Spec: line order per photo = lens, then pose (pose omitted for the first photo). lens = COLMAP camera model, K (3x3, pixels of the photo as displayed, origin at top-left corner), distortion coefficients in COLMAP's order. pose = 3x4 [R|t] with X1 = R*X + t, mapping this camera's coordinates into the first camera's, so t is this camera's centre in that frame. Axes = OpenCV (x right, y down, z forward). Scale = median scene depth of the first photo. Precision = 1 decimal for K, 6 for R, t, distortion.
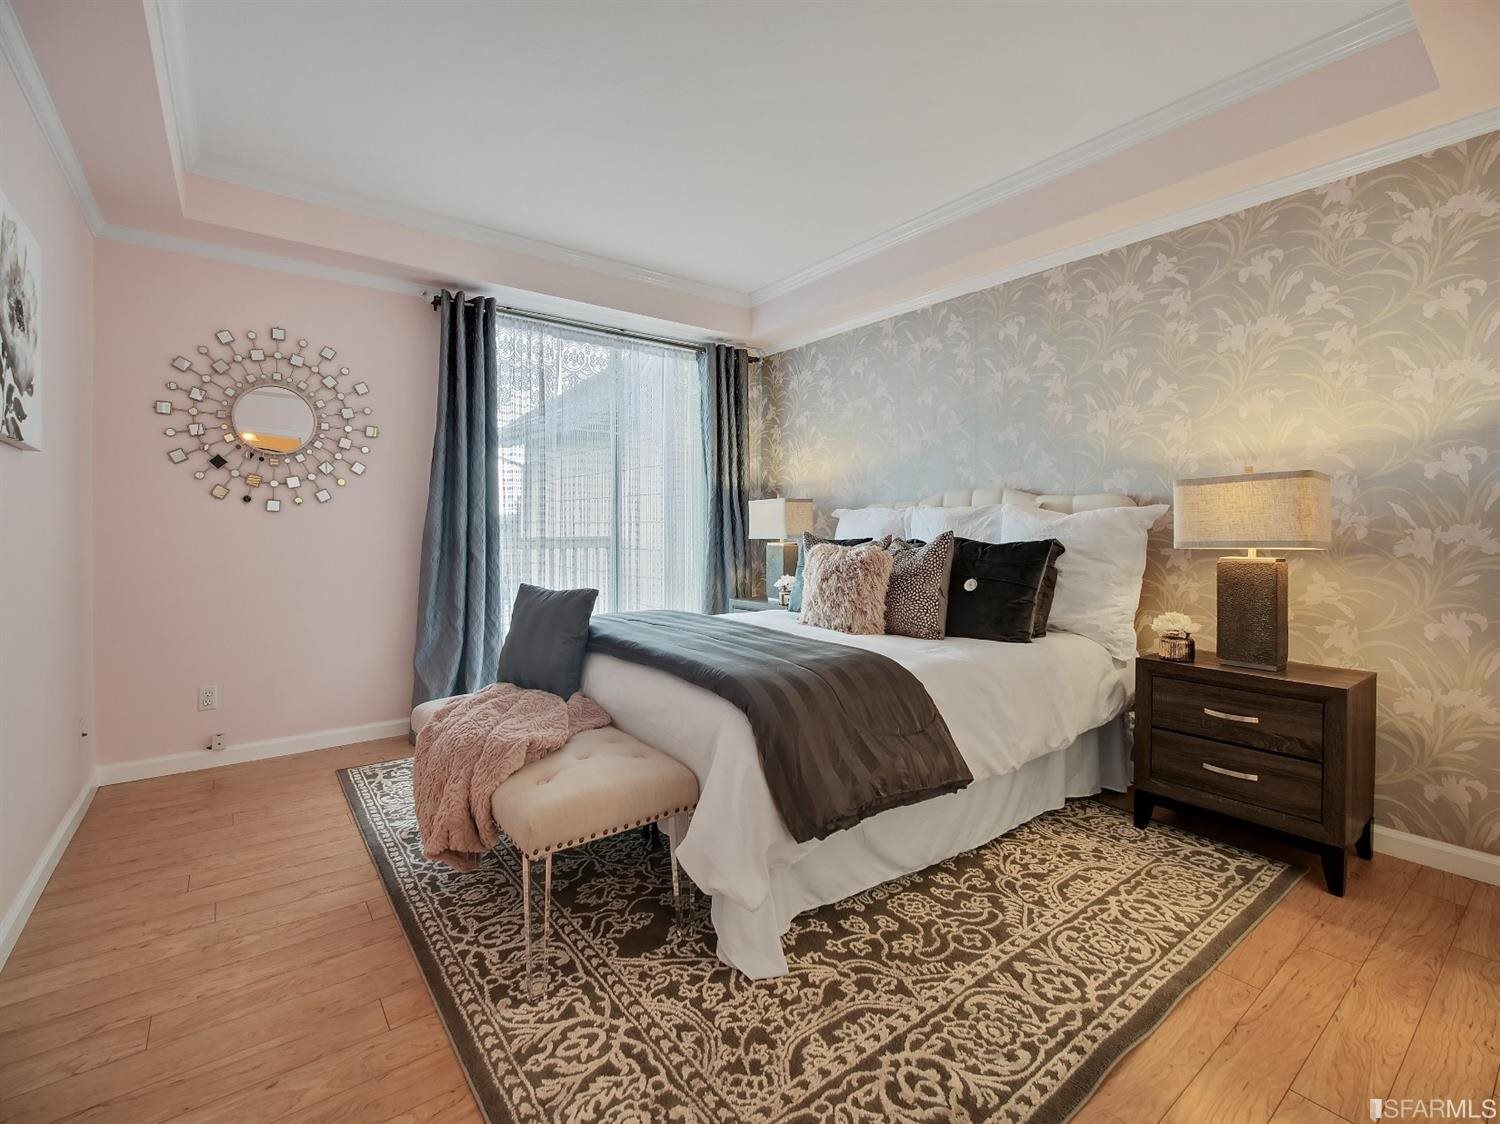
lens RADIAL K [[676.7, 0, 744.5], [0, 676.7, 543.1], [0, 0, 1]] dist [-0.000672, -0.000824]
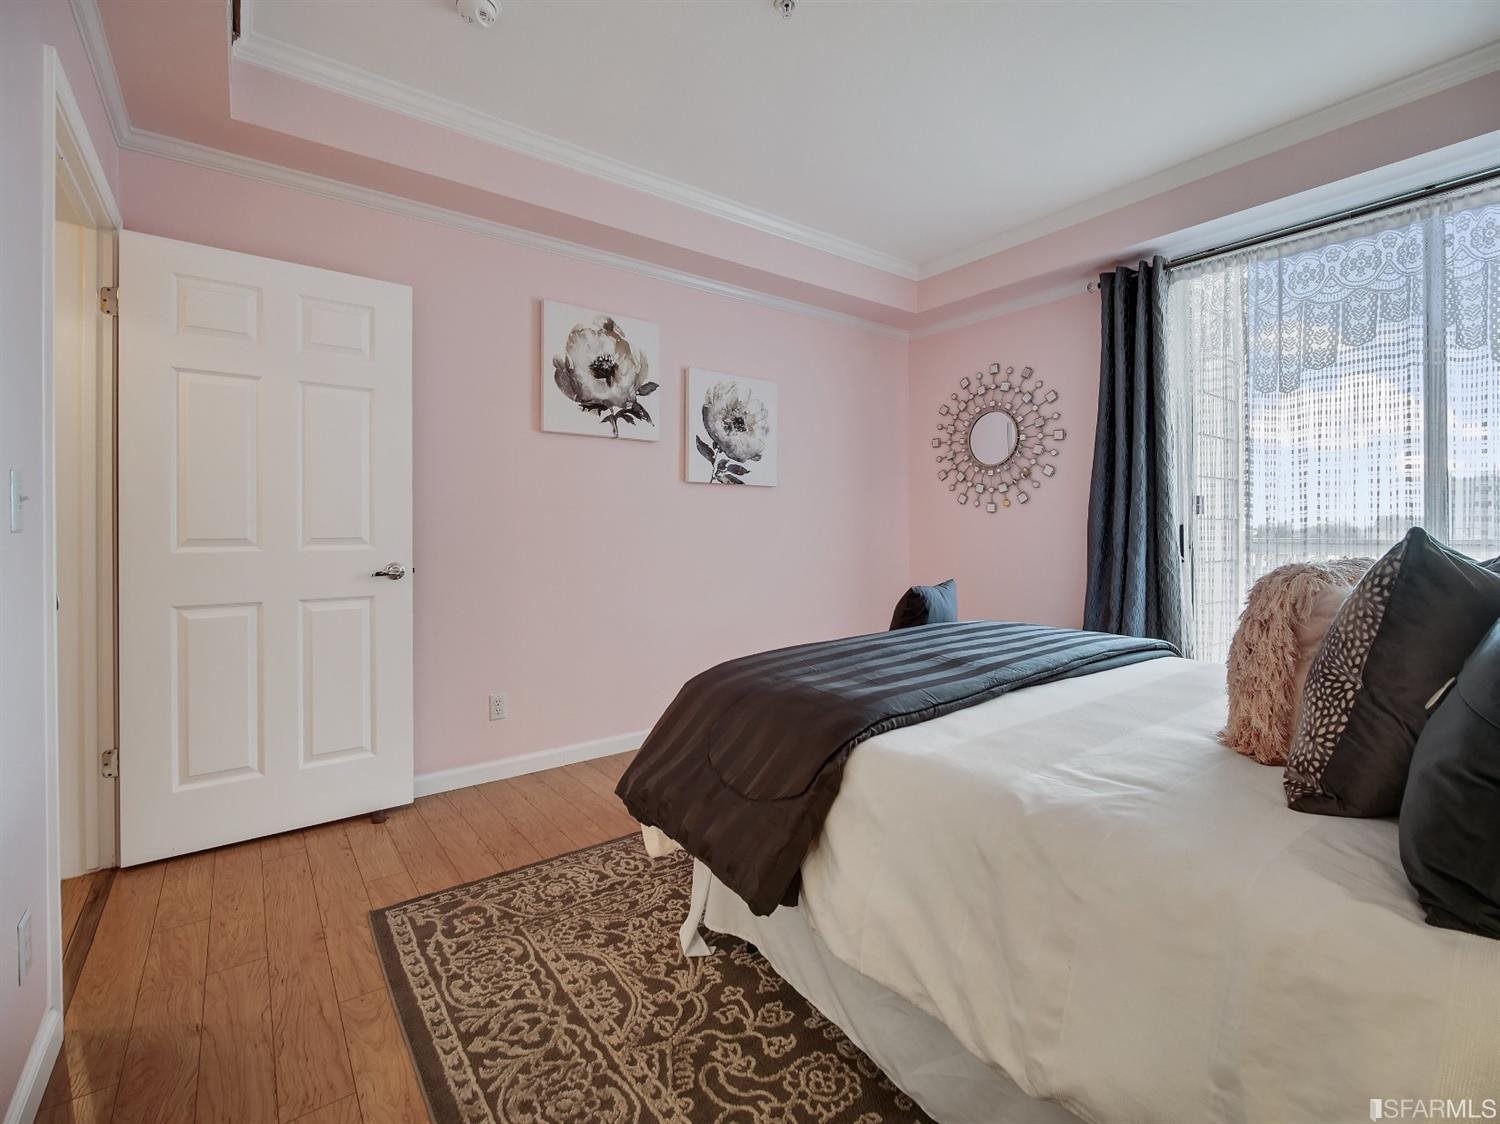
lens RADIAL K [[676.7, 0, 744.5], [0, 676.7, 543.1], [0, 0, 1]] dist [-0.000672, -0.000824]
pose [[-0.007595, 0.020857, -0.999754, 1.170370], [-0.021523, 0.999547, 0.021017, -0.014437], [0.999739, 0.021678, -0.007143, 1.174668]]
